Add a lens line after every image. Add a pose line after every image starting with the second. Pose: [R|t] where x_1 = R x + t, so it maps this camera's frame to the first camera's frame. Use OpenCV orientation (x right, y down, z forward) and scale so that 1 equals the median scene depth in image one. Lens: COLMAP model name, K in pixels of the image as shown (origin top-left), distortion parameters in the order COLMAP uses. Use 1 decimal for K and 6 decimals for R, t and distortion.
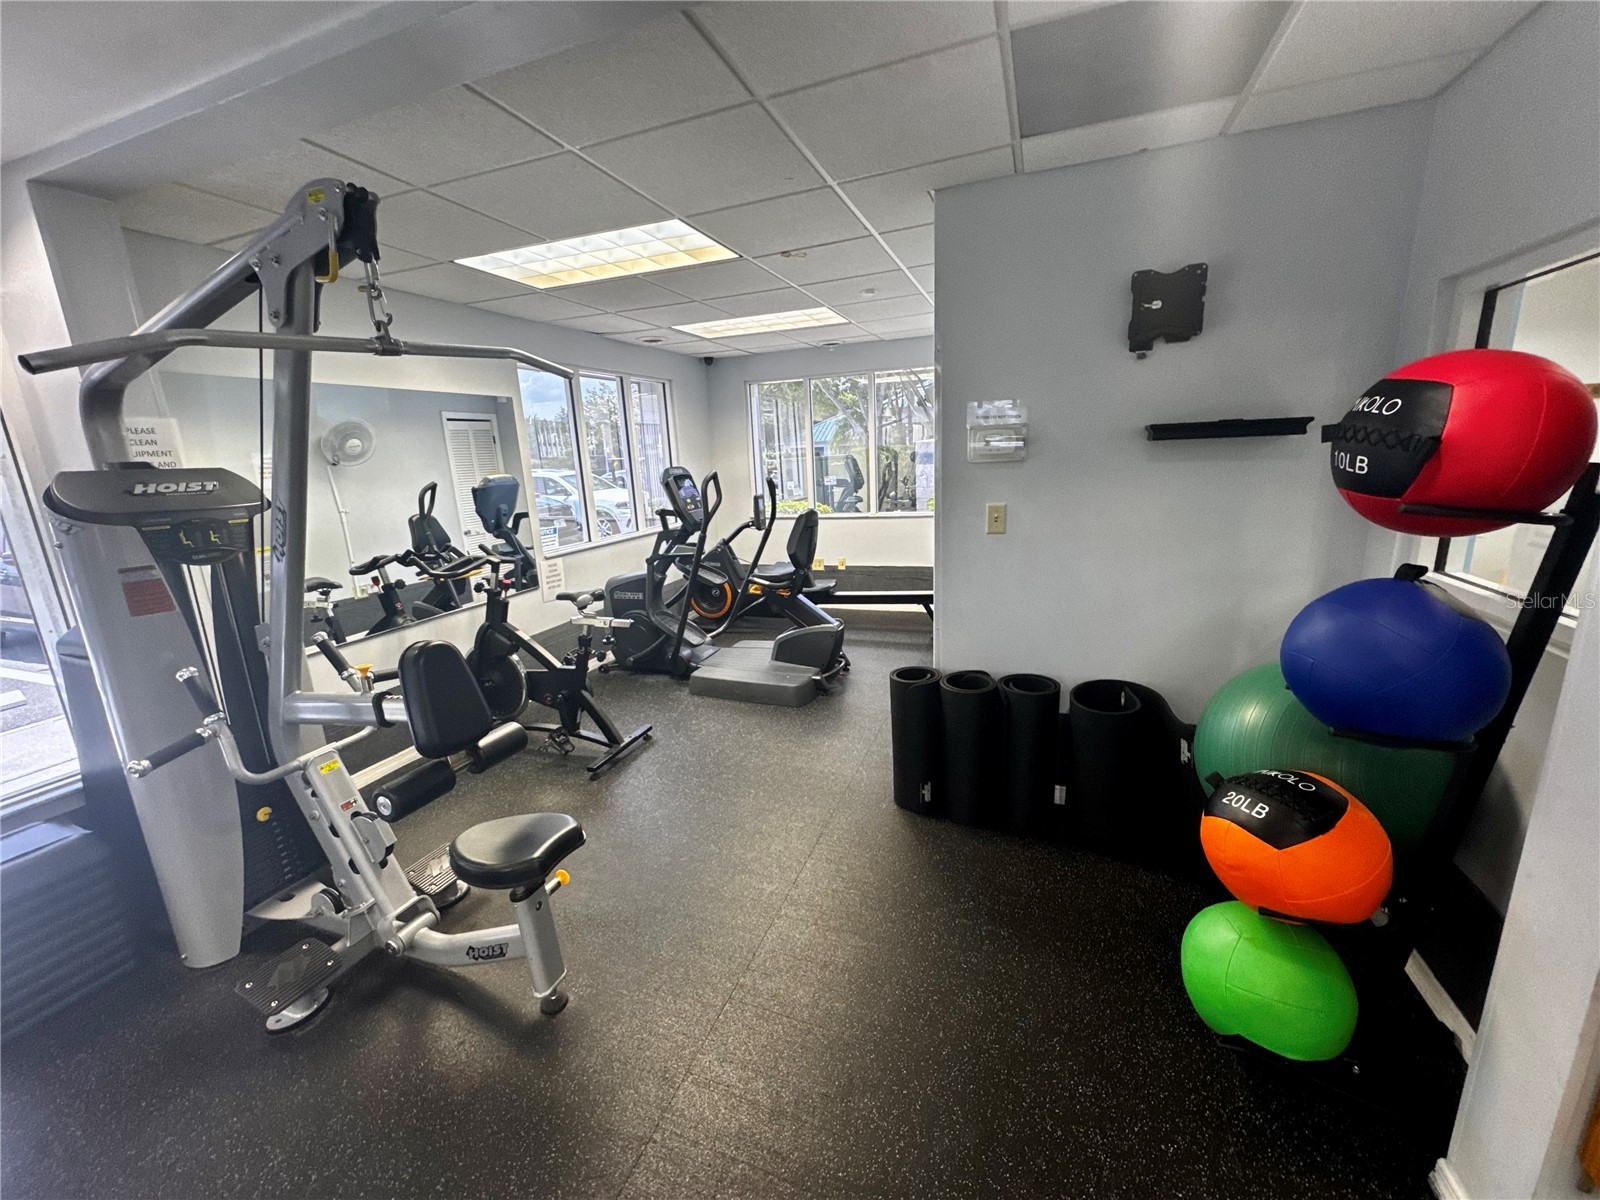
lens RADIAL K [[637.6, 0, 800.0], [0, 637.6, 600.0], [0, 0, 1]] dist [-0.000392, -0.000009]
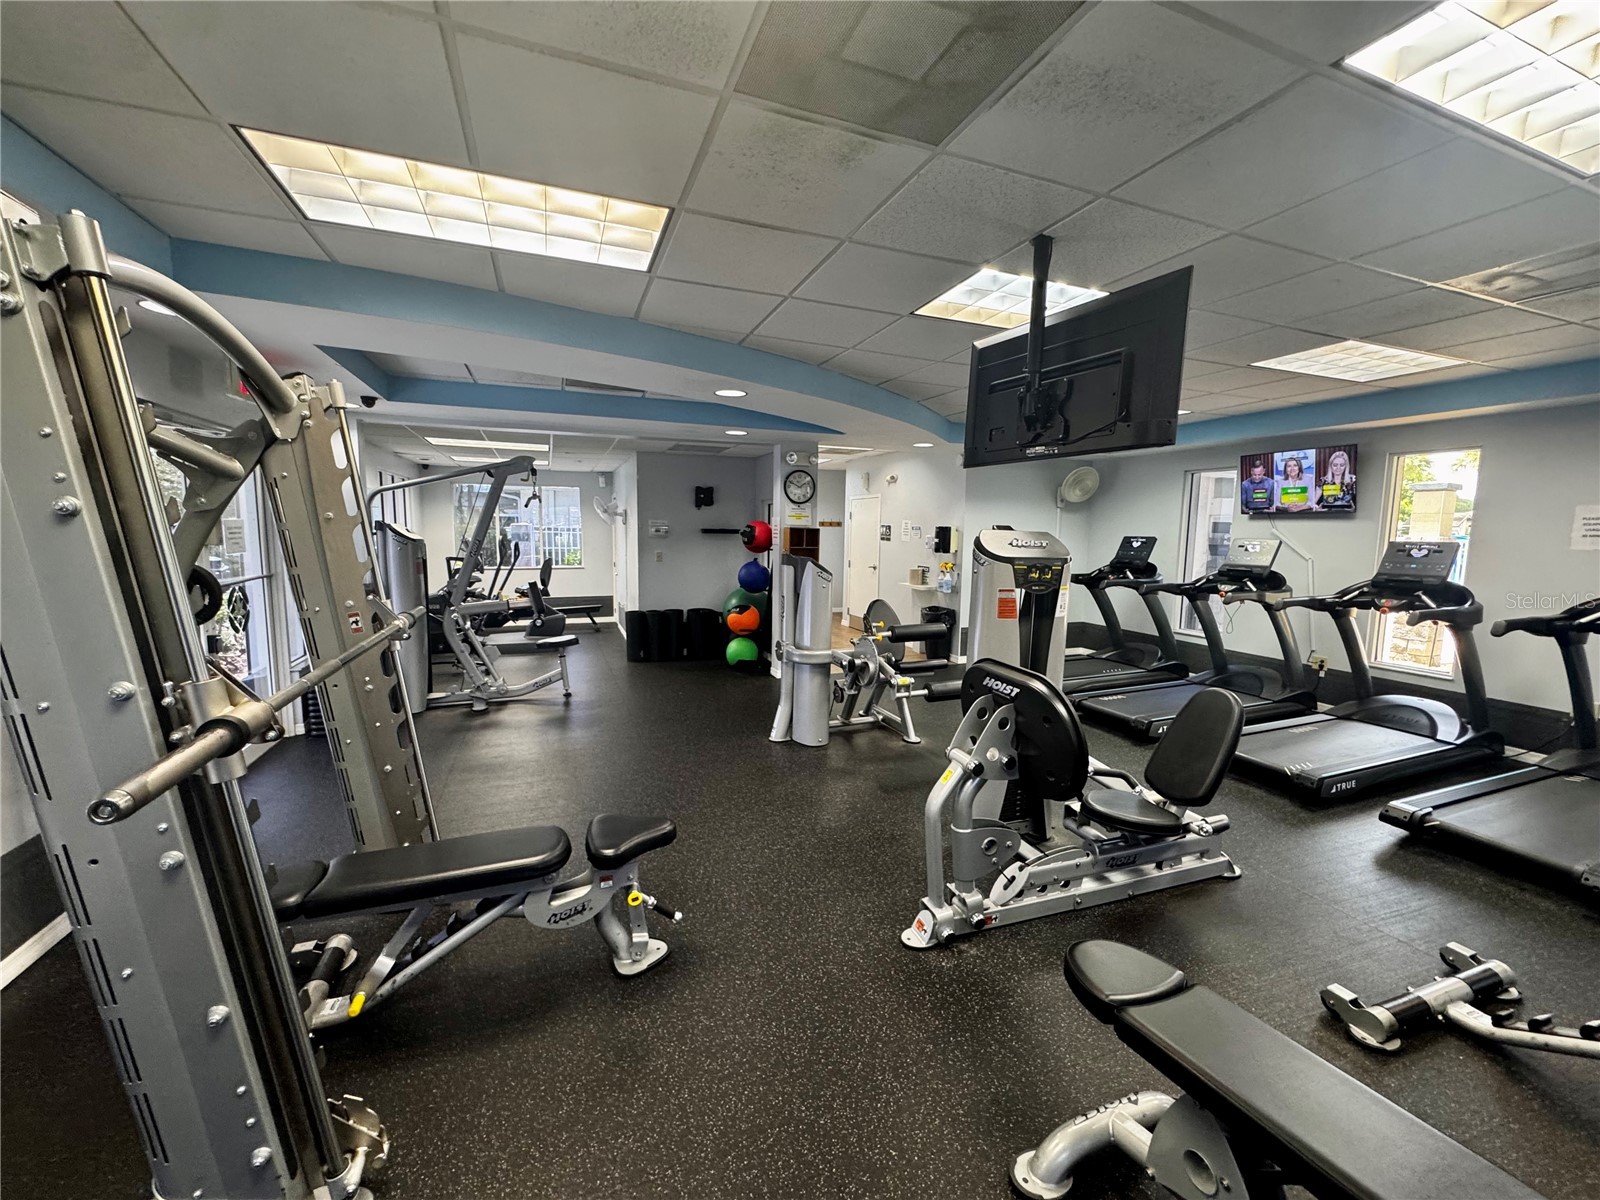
lens RADIAL K [[637.6, 0, 800.0], [0, 637.6, 600.0], [0, 0, 1]] dist [-0.000392, -0.000009]
pose [[0.749394, -0.014573, 0.661964, -1.340033], [0.102199, 0.990323, -0.093896, 0.481717], [-0.654189, 0.138017, 0.743631, -1.847683]]
